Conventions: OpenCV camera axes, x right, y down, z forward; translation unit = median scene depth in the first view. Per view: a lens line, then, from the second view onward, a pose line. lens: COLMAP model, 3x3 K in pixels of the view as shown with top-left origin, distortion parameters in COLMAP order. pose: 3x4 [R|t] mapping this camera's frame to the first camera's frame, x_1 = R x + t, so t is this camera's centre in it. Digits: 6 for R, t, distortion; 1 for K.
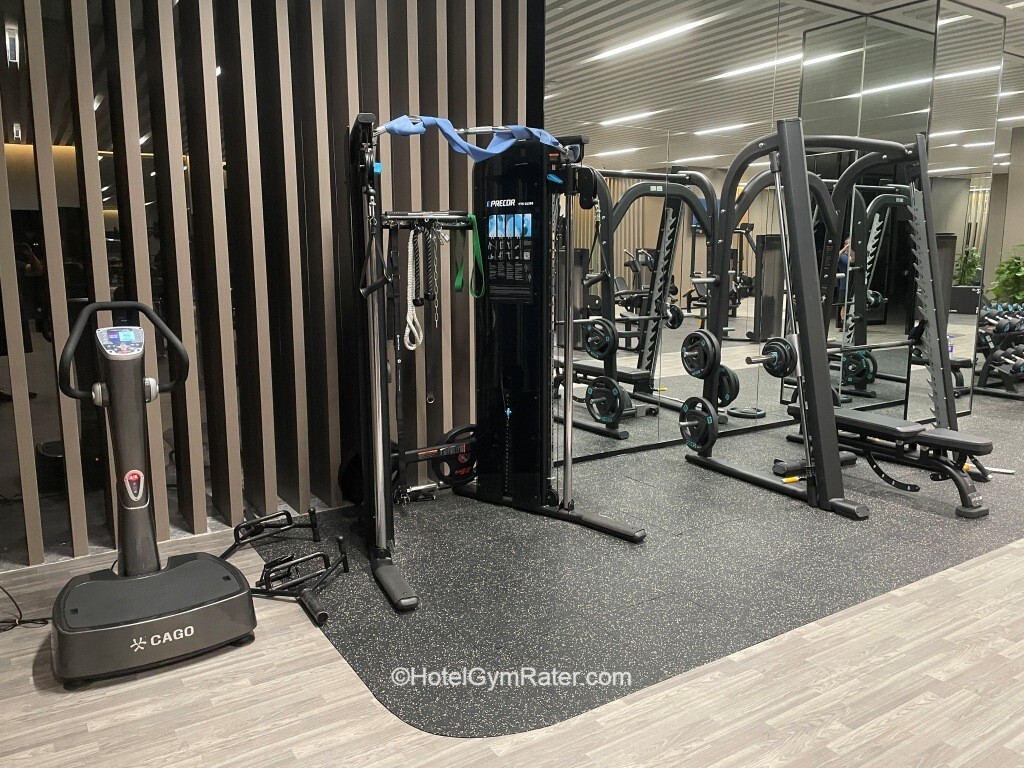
lens RADIAL K [[773.2, 0, 512.3], [0, 773.2, 383.7], [0, 0, 1]] dist [0.047093, -0.023843]
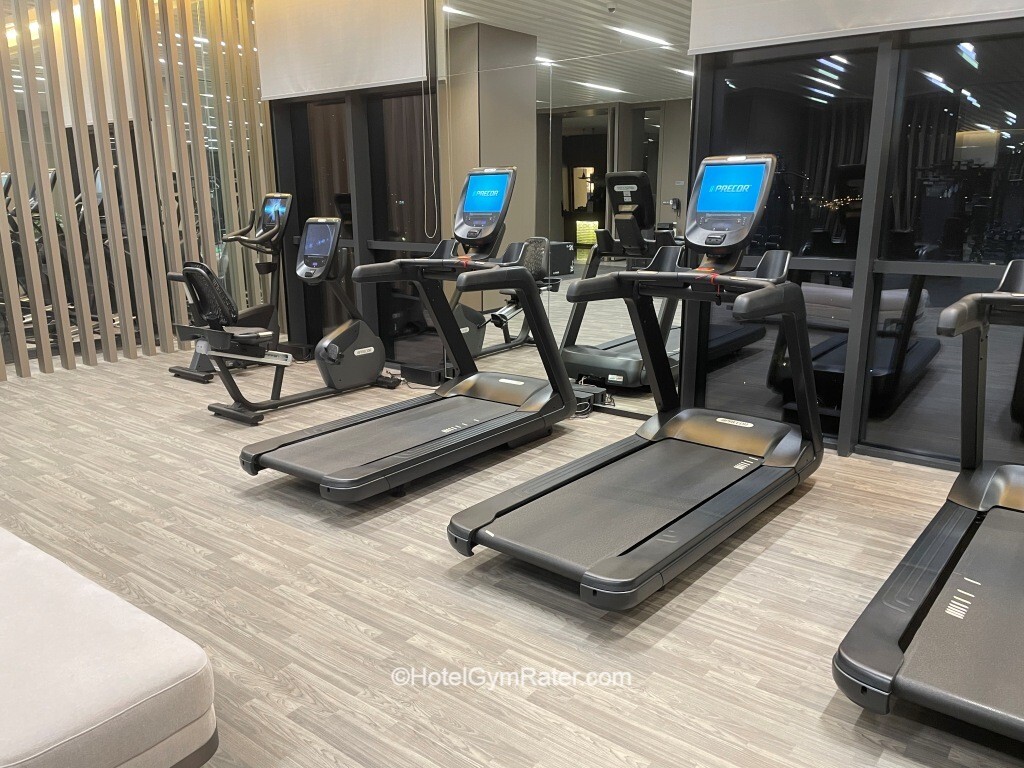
lens RADIAL K [[773.2, 0, 510.0], [0, 773.2, 385.3], [0, 0, 1]] dist [0.047093, -0.023843]
pose [[0.343092, 0.285559, -0.894843, 1.893441], [-0.085974, 0.958216, 0.272819, -0.292013], [0.935359, -0.016668, 0.353307, 1.067873]]
